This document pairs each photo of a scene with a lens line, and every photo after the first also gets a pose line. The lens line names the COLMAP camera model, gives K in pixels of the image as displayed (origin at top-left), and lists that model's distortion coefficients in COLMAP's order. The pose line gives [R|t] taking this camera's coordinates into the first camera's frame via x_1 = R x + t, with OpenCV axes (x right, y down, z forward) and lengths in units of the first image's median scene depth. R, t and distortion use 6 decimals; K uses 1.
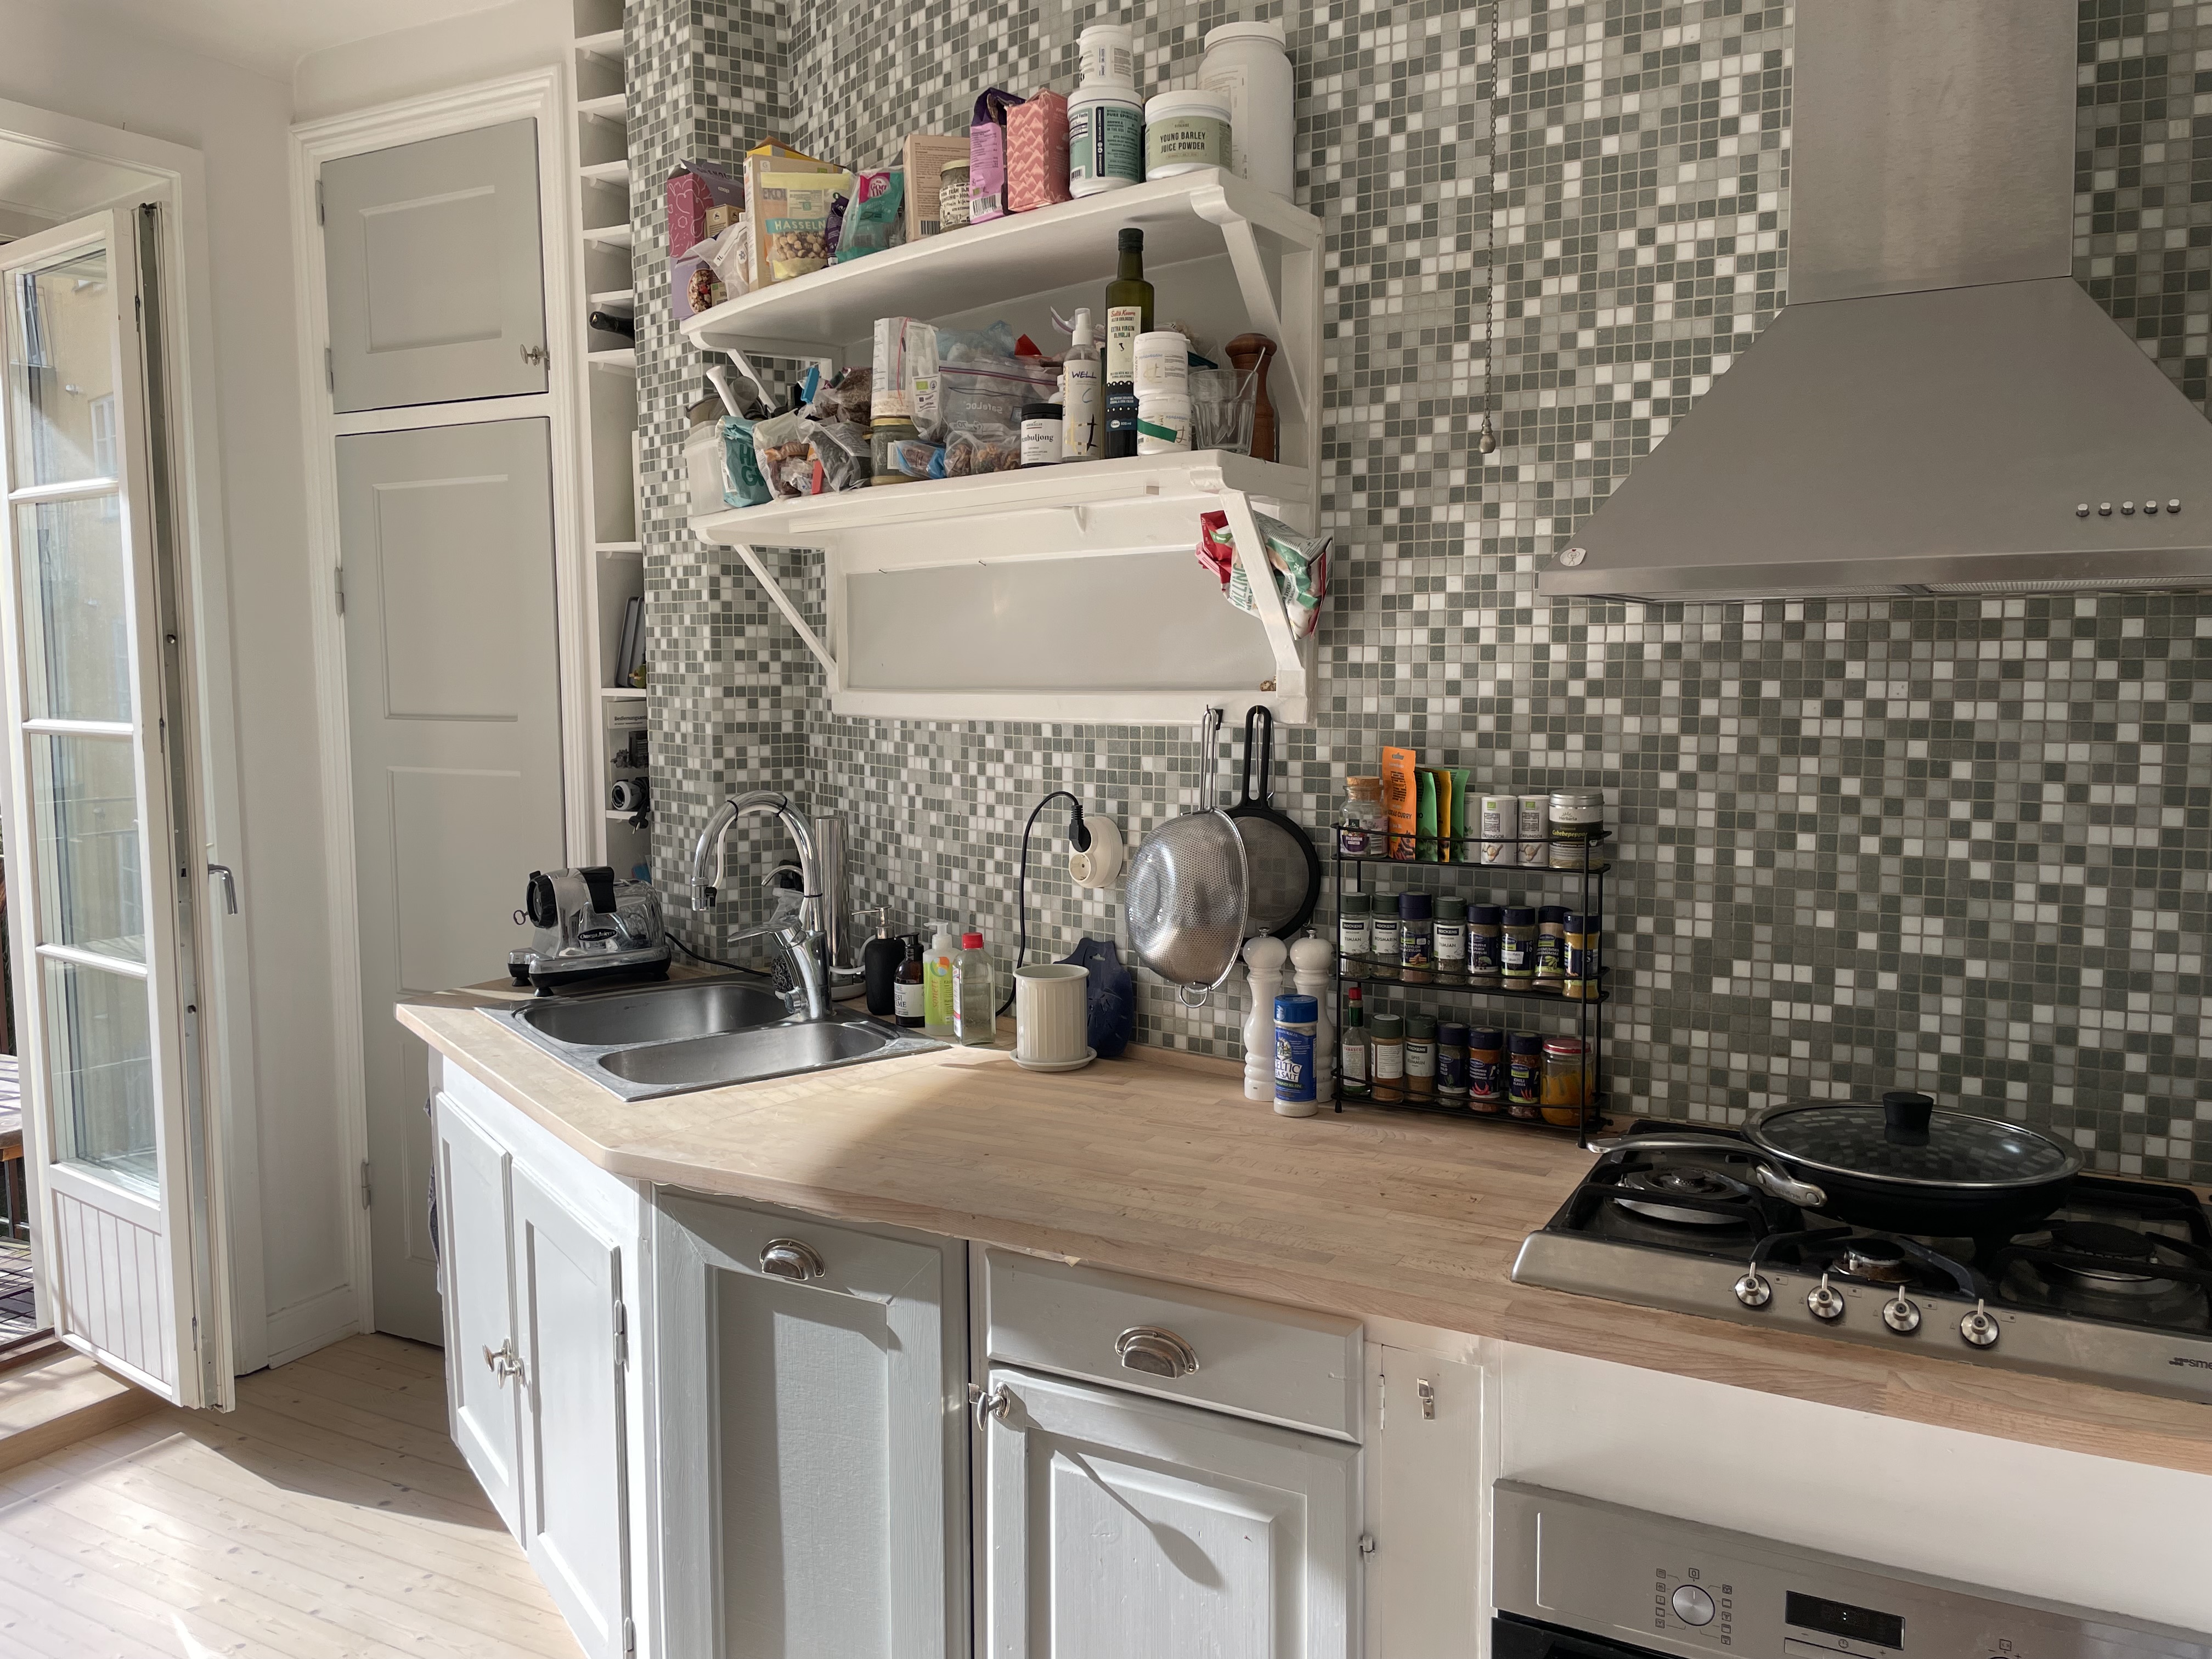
lens RADIAL K [[1624.8, 0, 1103.1], [0, 1624.8, 802.7], [0, 0, 1]] dist [0.056754, -0.095983]
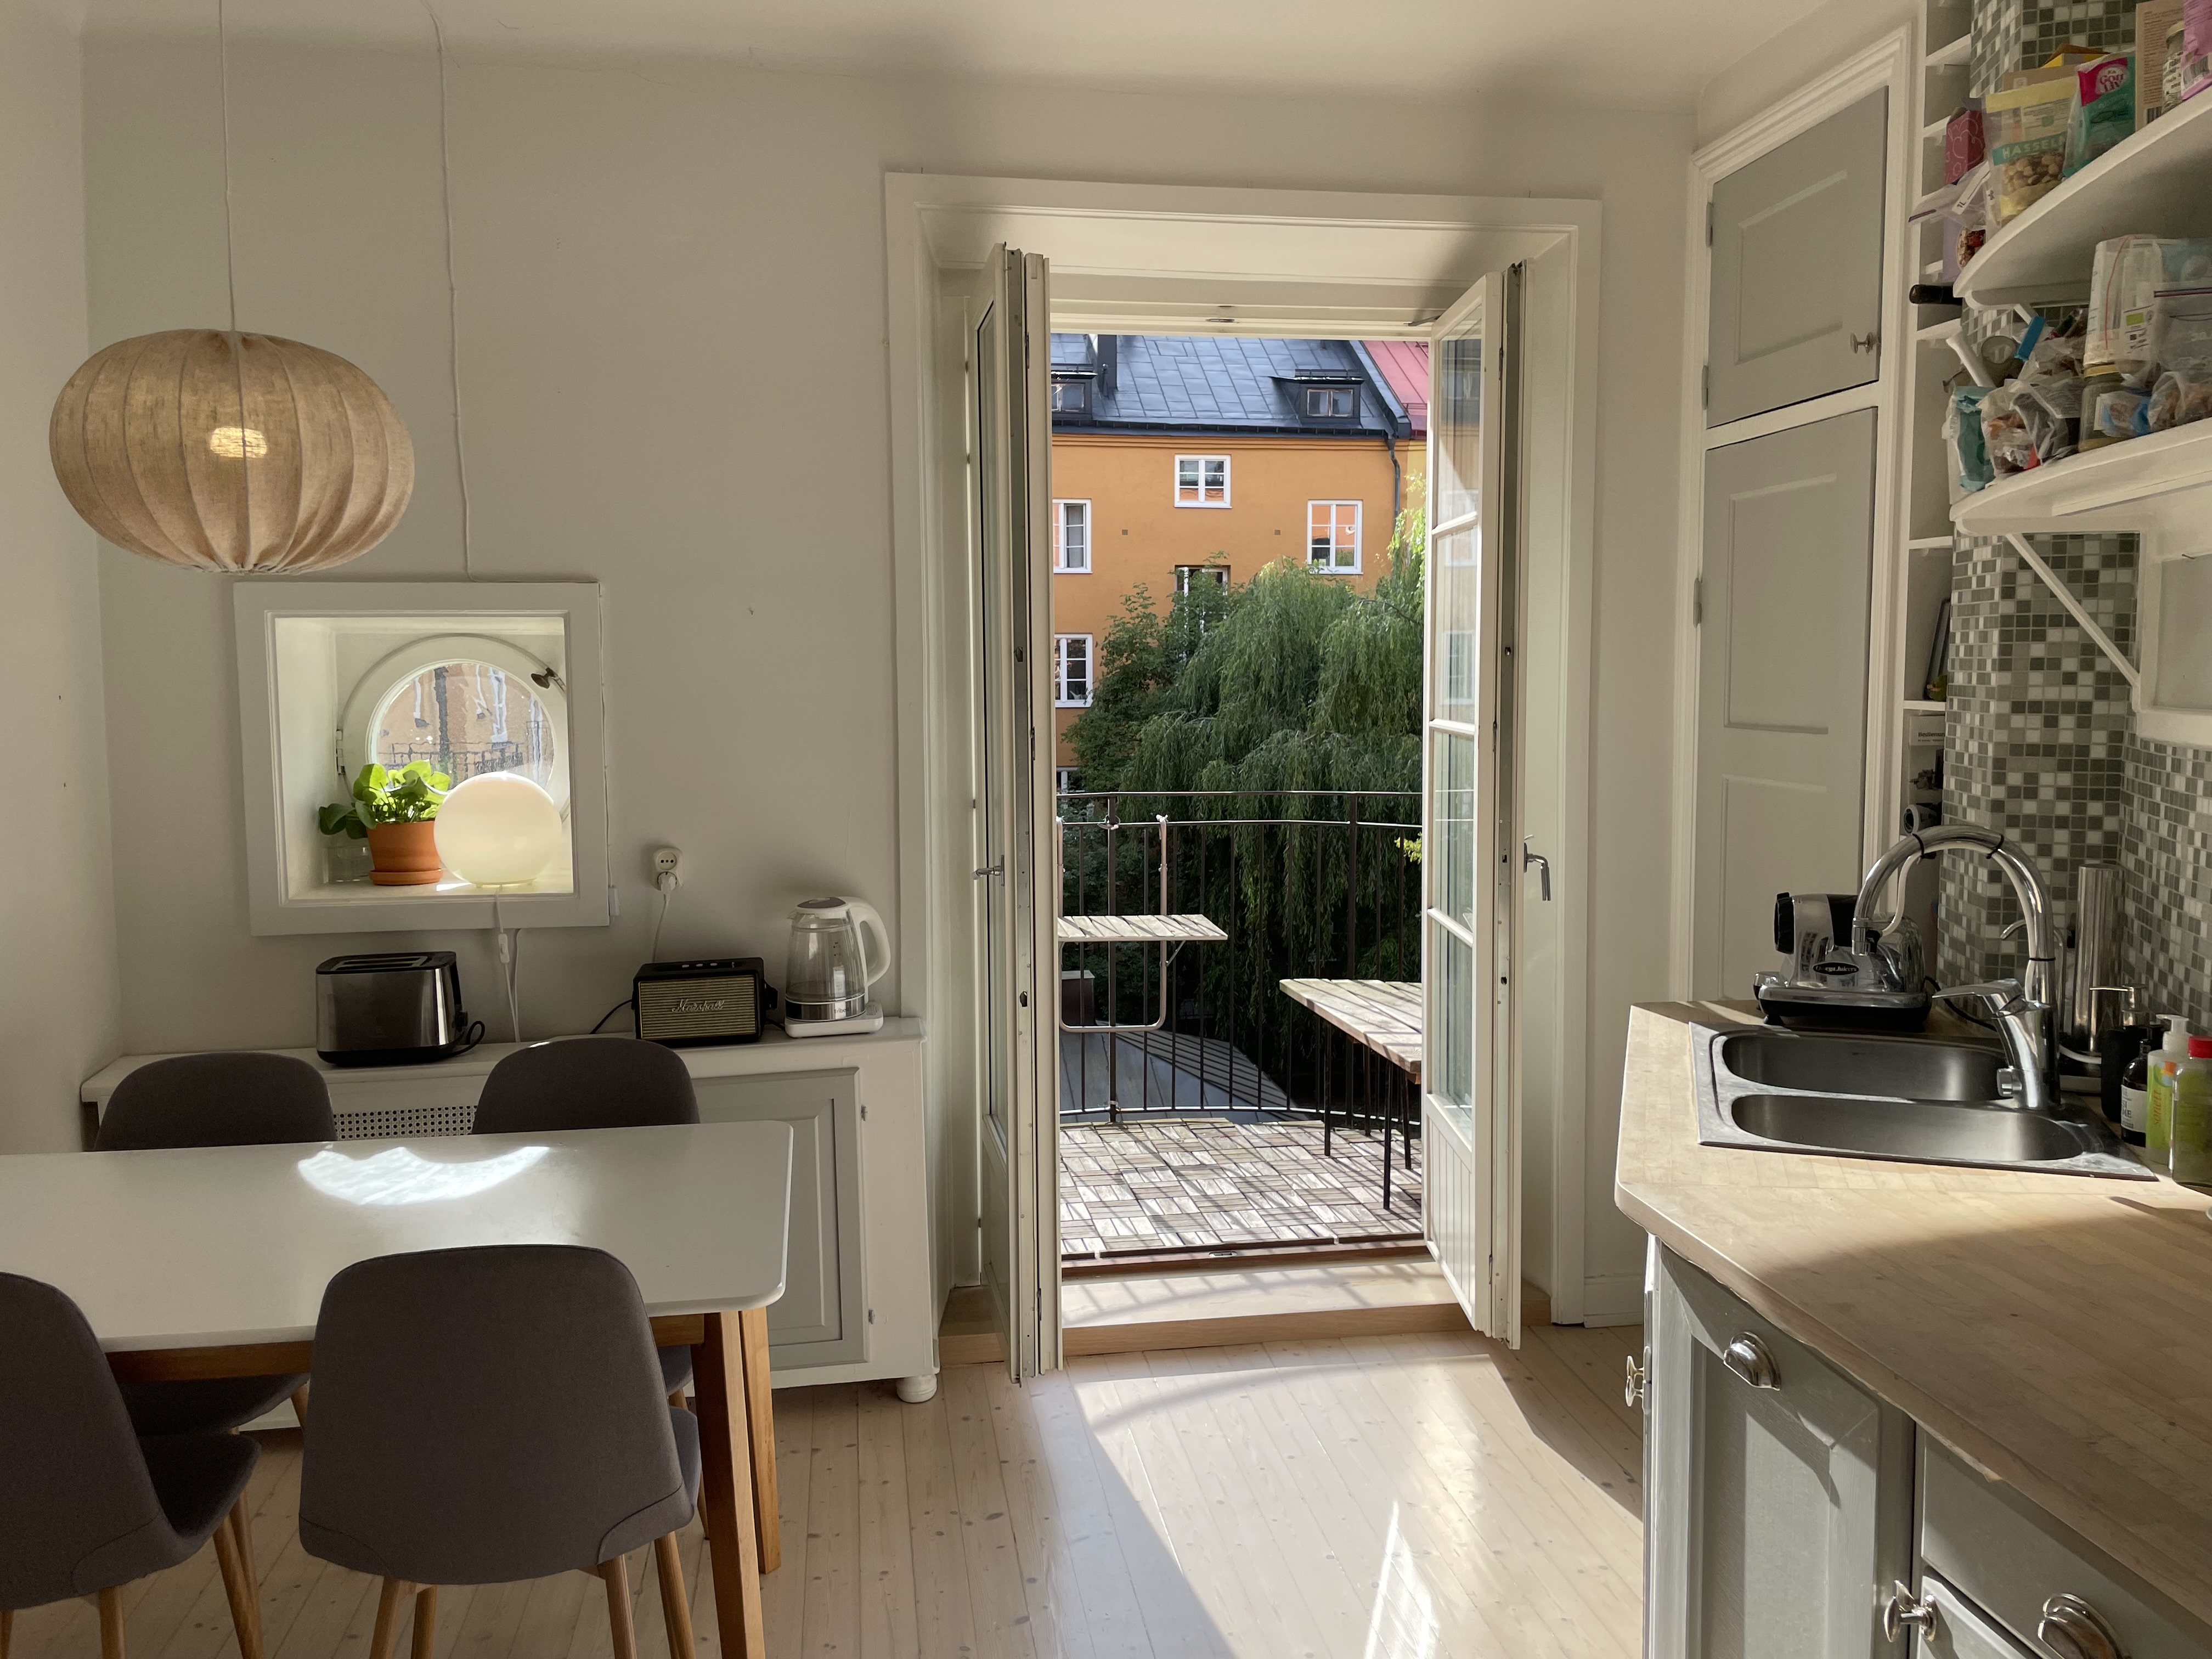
lens RADIAL K [[1624.8, 0, 1103.1], [0, 1624.8, 802.7], [0, 0, 1]] dist [0.056754, -0.095983]
pose [[0.588783, 0.067157, -0.805497, 0.178758], [-0.068722, 0.997093, 0.032898, -0.013981], [0.805364, 0.035986, 0.591687, 0.116209]]
